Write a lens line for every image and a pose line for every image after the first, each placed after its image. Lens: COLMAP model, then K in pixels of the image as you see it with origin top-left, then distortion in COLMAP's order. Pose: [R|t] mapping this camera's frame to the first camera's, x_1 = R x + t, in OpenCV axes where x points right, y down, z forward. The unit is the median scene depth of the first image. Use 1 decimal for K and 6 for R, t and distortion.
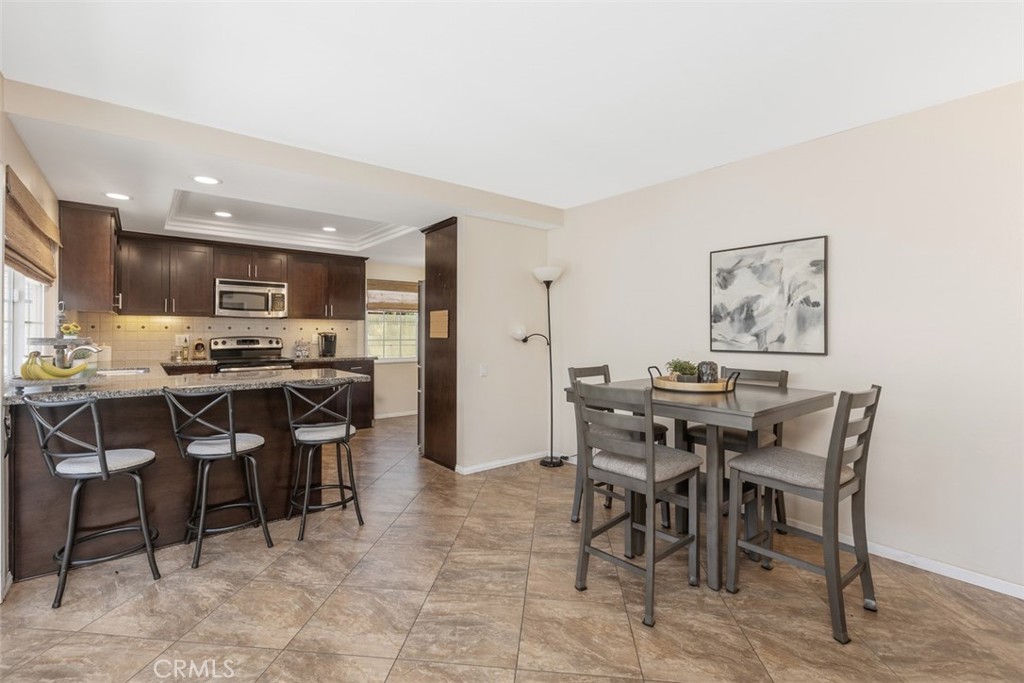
lens RADIAL K [[457.5, 0, 506.2], [0, 457.5, 332.6], [0, 0, 1]] dist [0.000985, 0.000541]
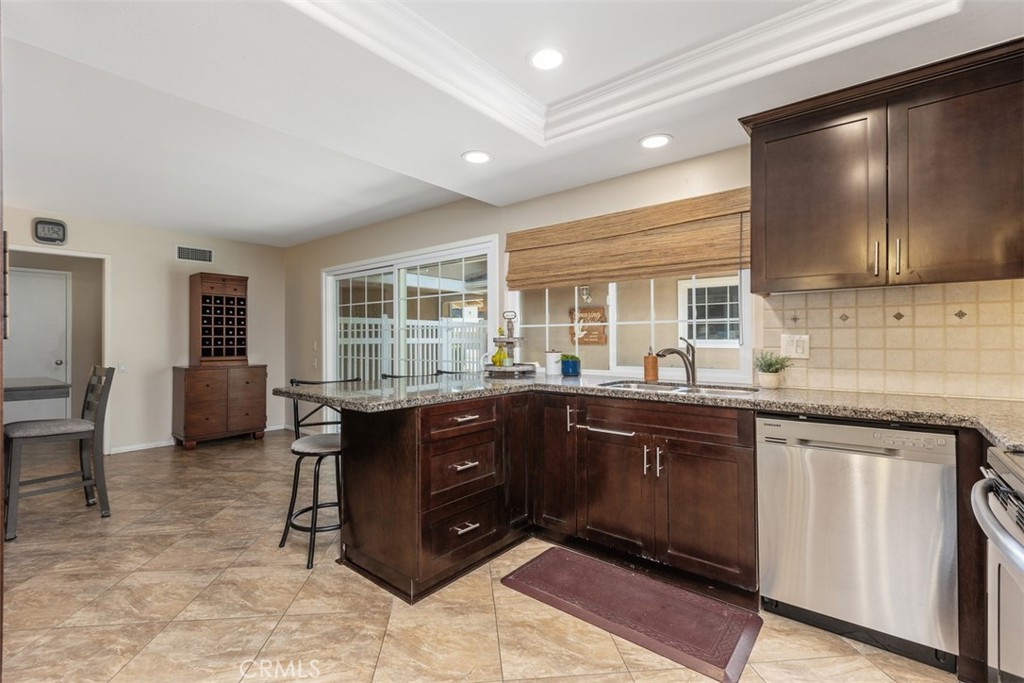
lens RADIAL K [[457.5, 0, 508.0], [0, 457.5, 338.5], [0, 0, 1]] dist [0.000985, 0.000541]
pose [[-0.980567, -0.000141, -0.196185, -0.457981], [0.000331, 0.999997, -0.002374, 0.012223], [0.196185, -0.002393, -0.980564, 1.564650]]
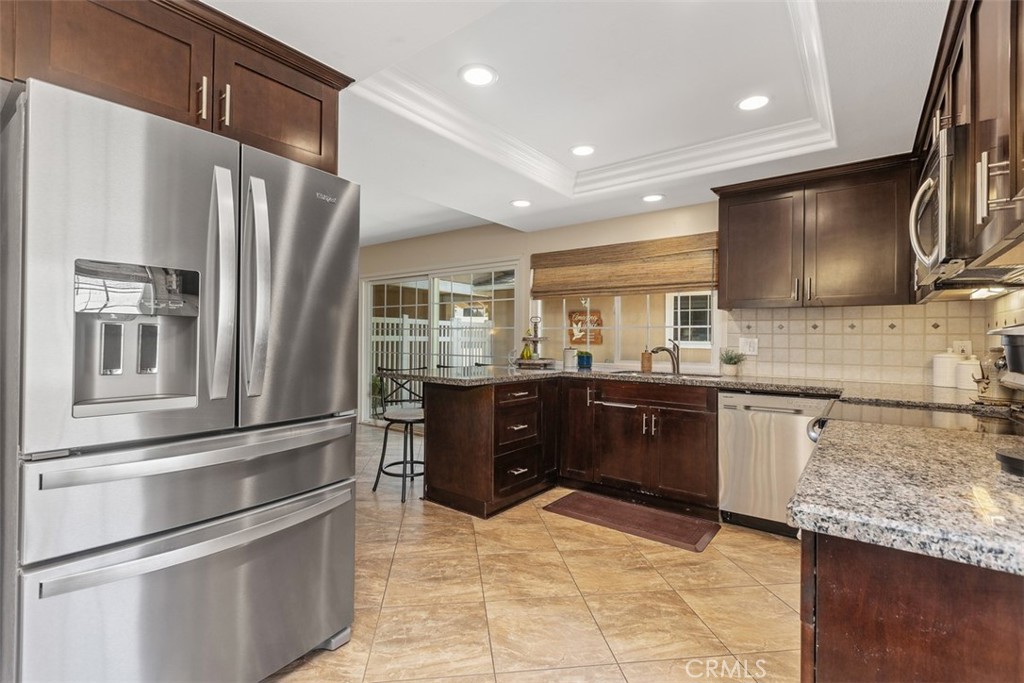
lens RADIAL K [[457.5, 0, 509.5], [0, 457.5, 334.9], [0, 0, 1]] dist [0.000985, 0.000541]
pose [[-0.973742, -0.014280, -0.227205, -0.311004], [-0.012670, 0.999883, -0.008544, 0.012719], [0.227301, -0.005441, -0.973809, 1.787832]]
